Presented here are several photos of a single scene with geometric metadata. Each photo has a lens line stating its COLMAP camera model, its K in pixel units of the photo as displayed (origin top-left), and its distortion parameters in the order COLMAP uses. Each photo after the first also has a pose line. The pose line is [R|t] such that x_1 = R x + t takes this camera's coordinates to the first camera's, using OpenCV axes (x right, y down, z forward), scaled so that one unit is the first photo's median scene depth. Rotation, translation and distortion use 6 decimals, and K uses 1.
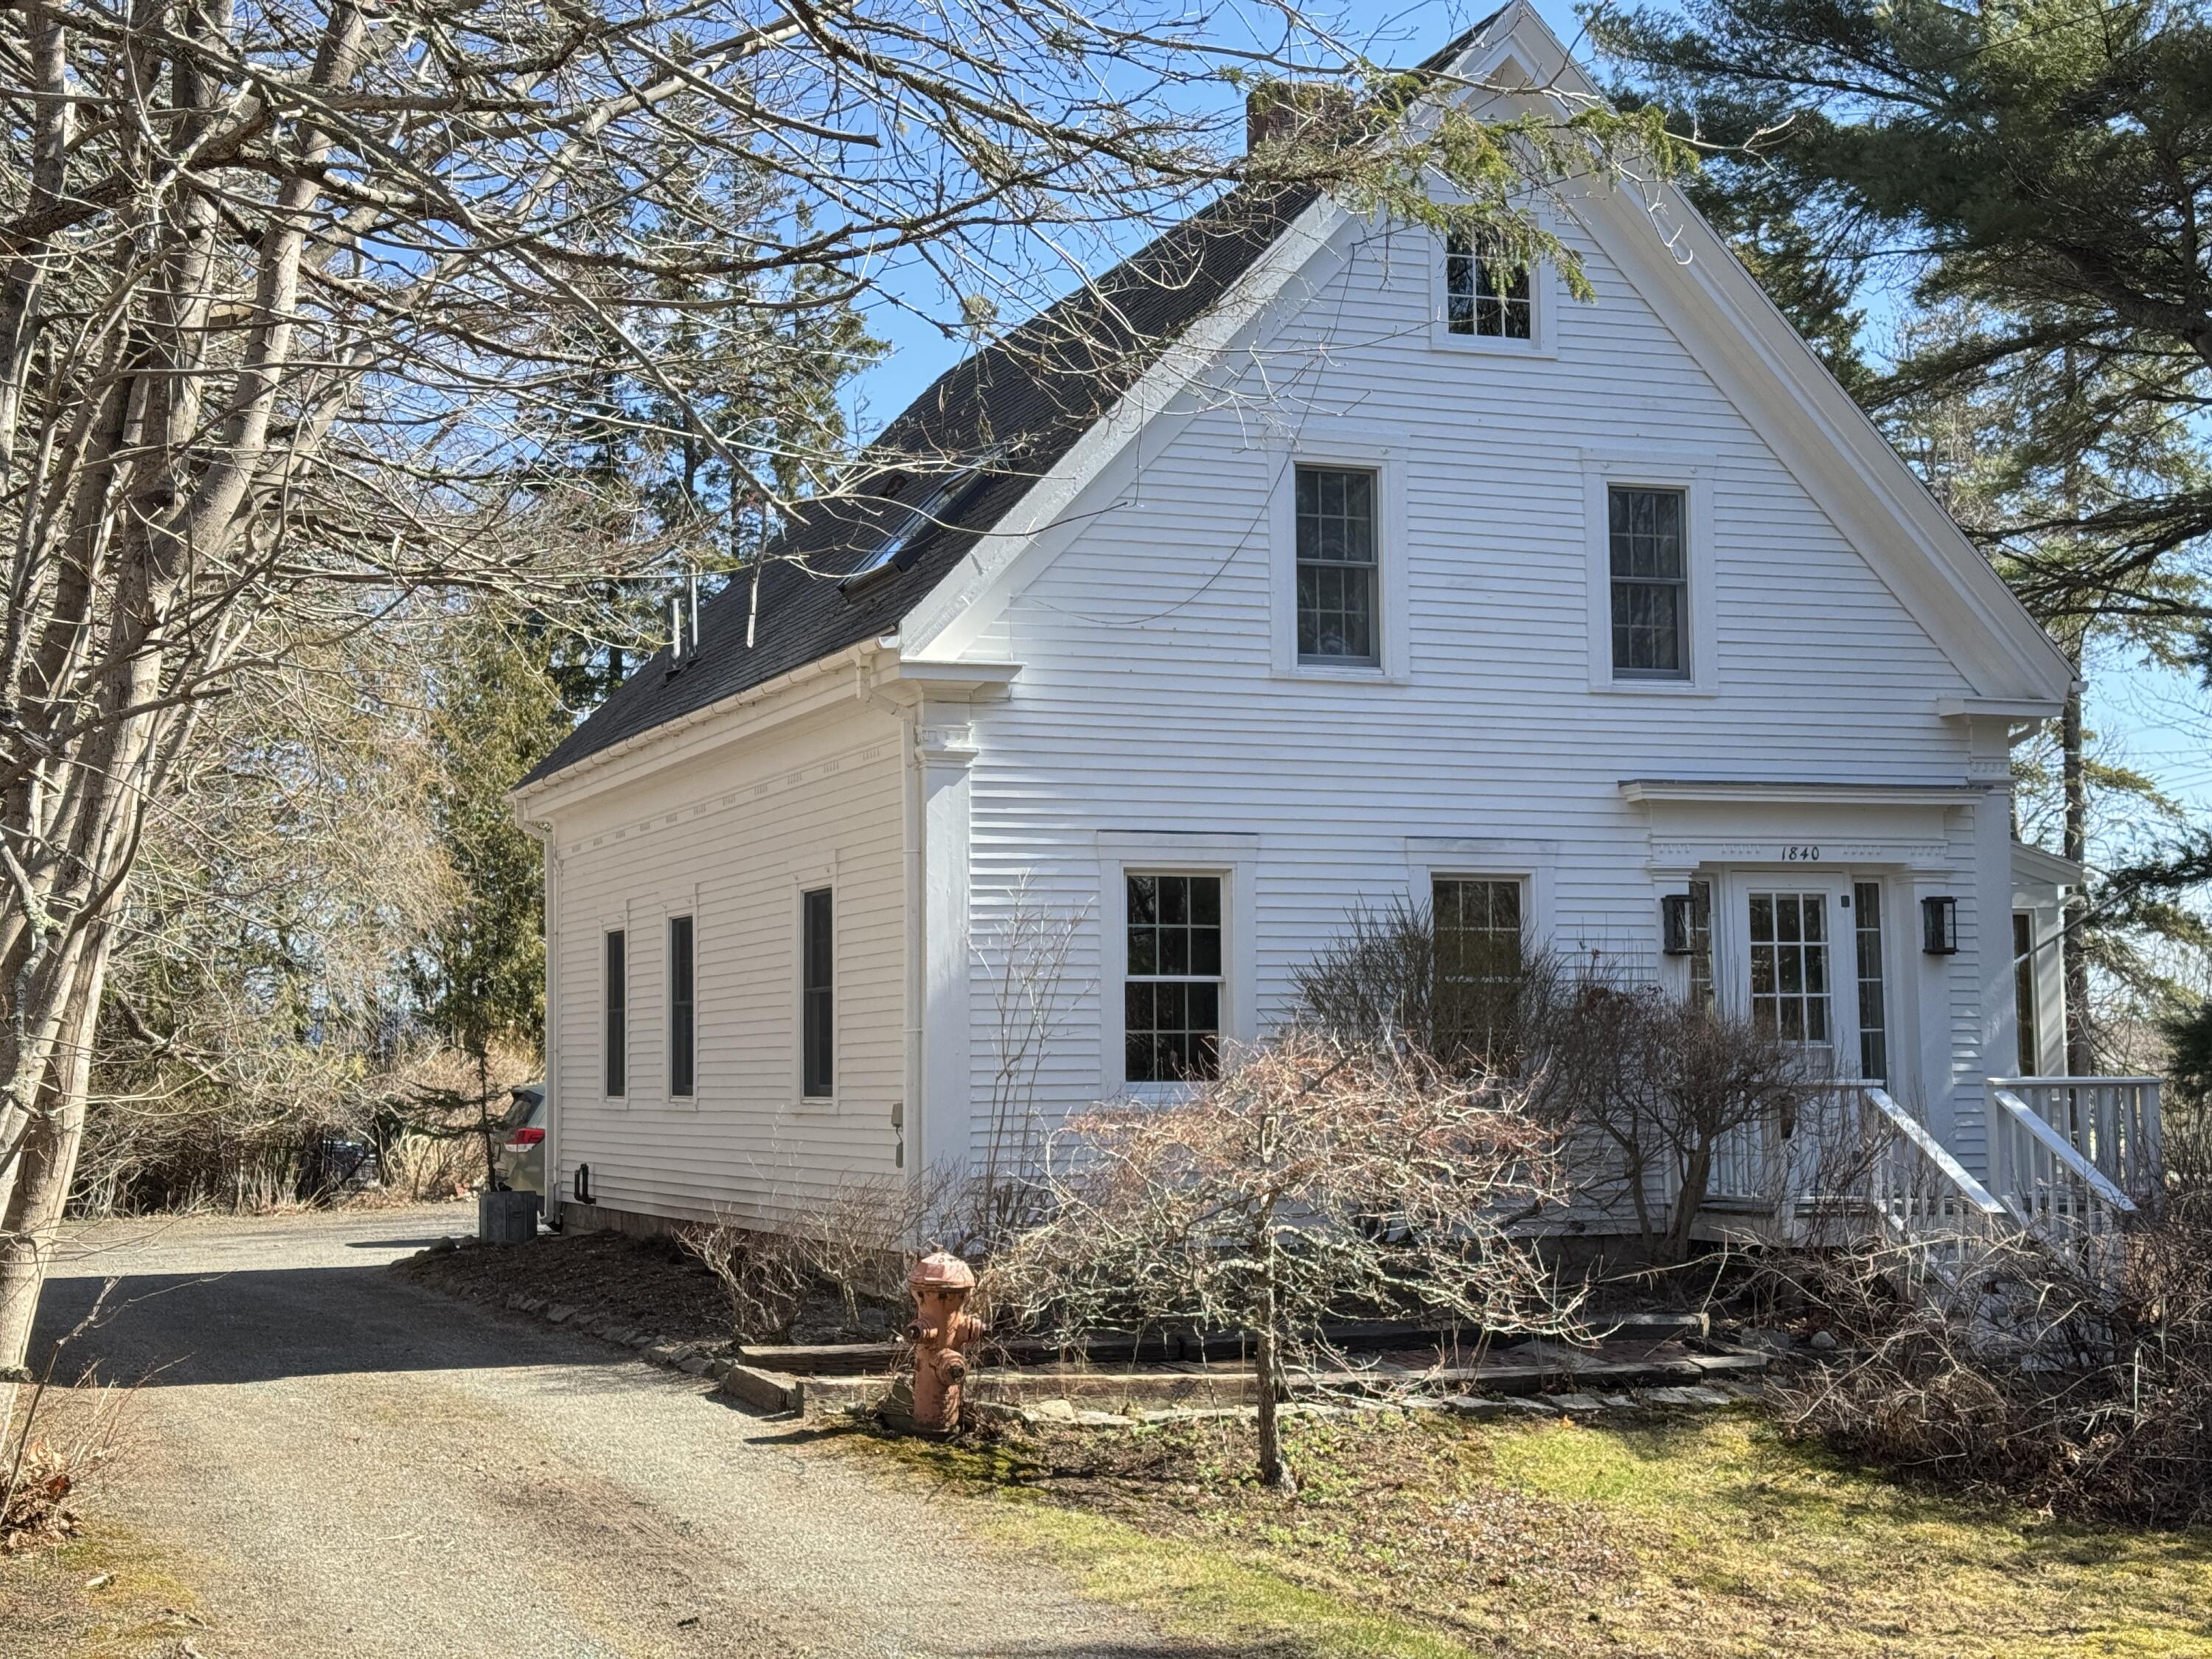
lens RADIAL K [[3085.4, 0, 1106.0], [0, 3085.4, 829.5], [0, 0, 1]] dist [0.206167, 0.004082]
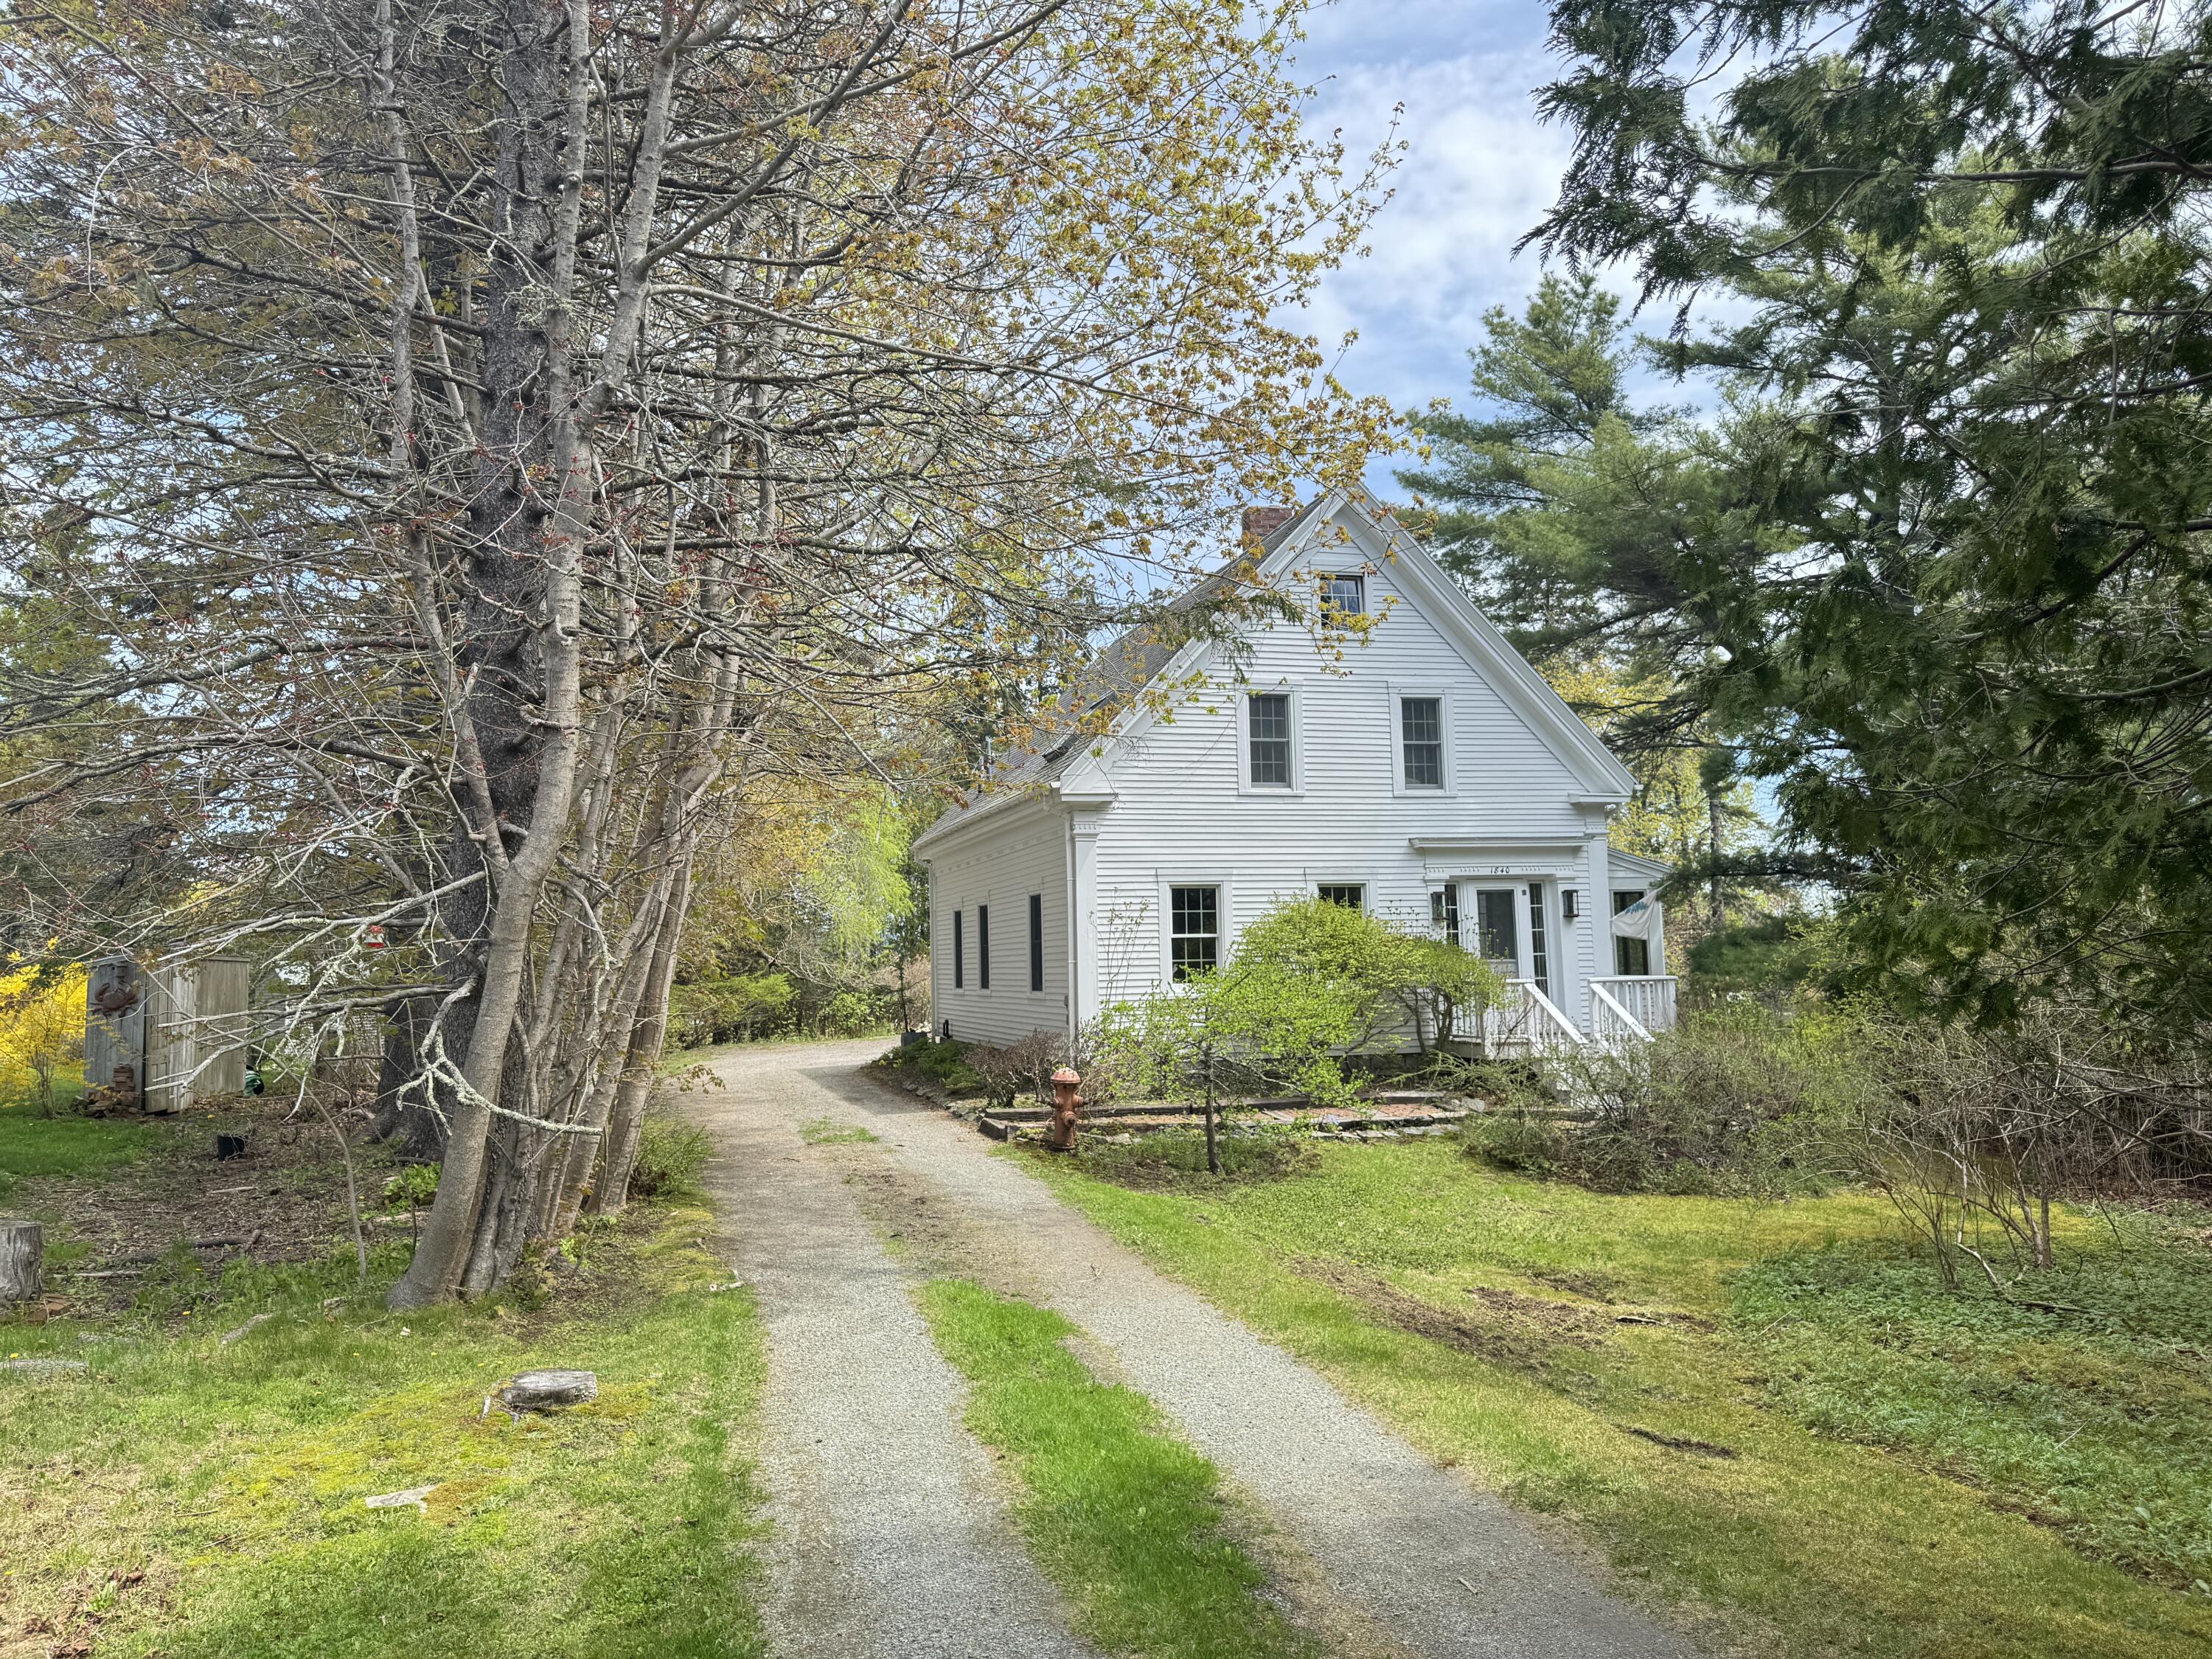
lens RADIAL K [[1553.9, 0, 1106.0], [0, 1553.9, 829.5], [0, 0, 1]] dist [0.081859, -0.003036]
pose [[0.995515, -0.017268, -0.093017, 0.058656], [0.016475, 0.999821, -0.009284, -0.014847], [0.093160, 0.007710, 0.995621, -0.067985]]
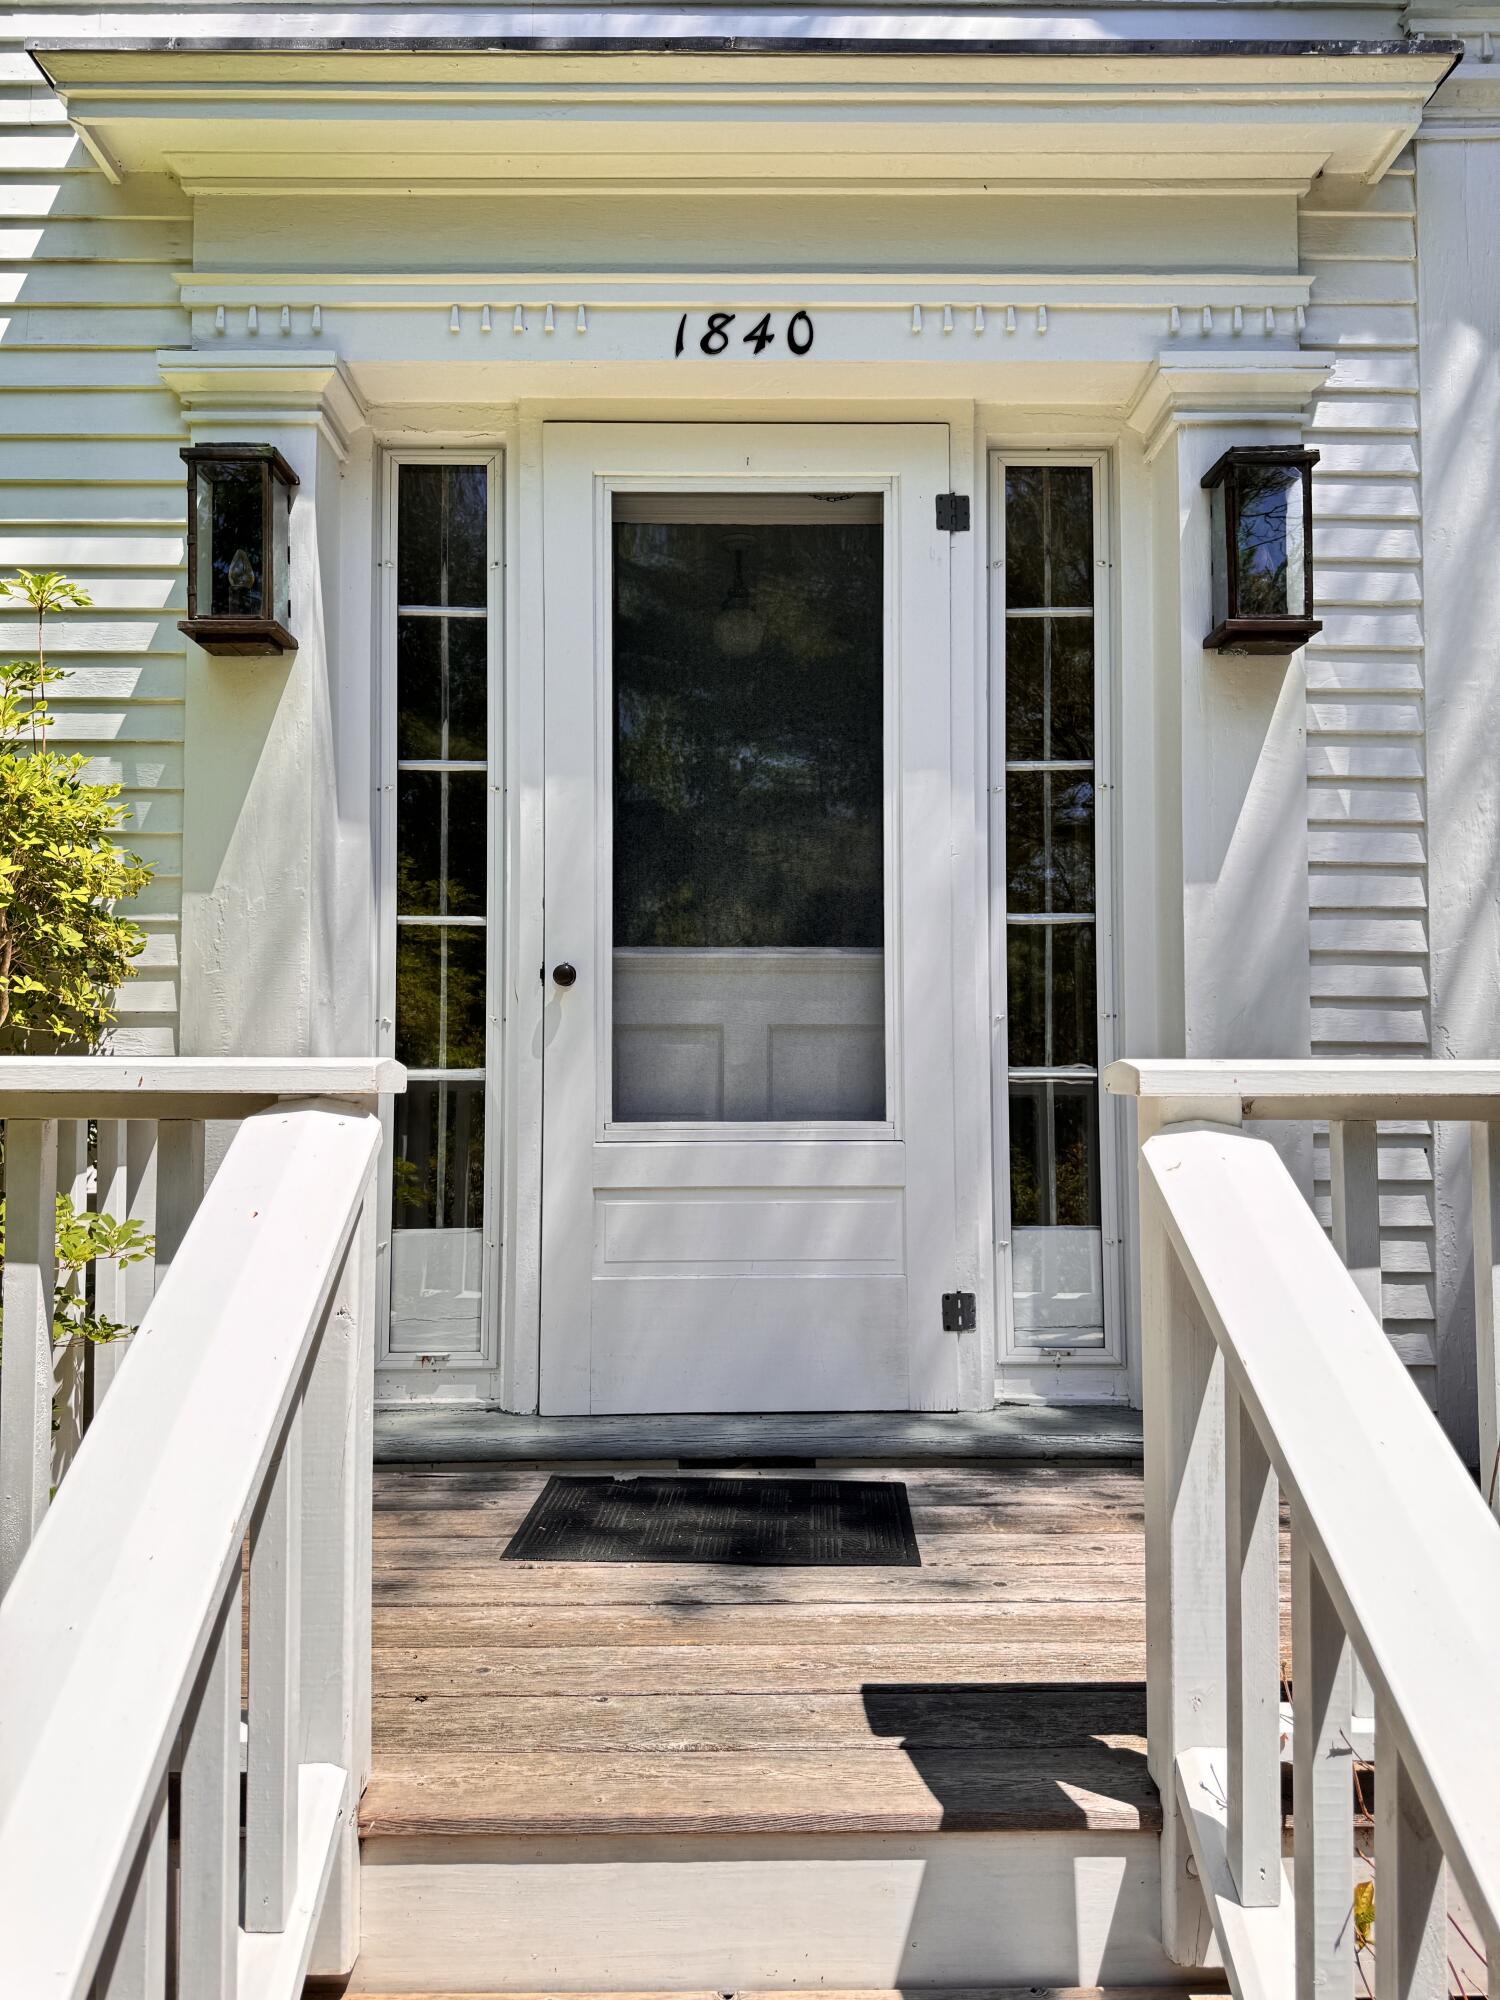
lens RADIAL K [[1373.0, 0, 750.0], [0, 1373.0, 1000.0], [0, 0, 1]] dist [0.000102, -0.000025]
pose [[0.930379, -0.001656, -0.366596, 0.278359], [0.020768, 0.998622, 0.048194, 0.066830], [0.366011, -0.052452, 0.929131, 0.897211]]
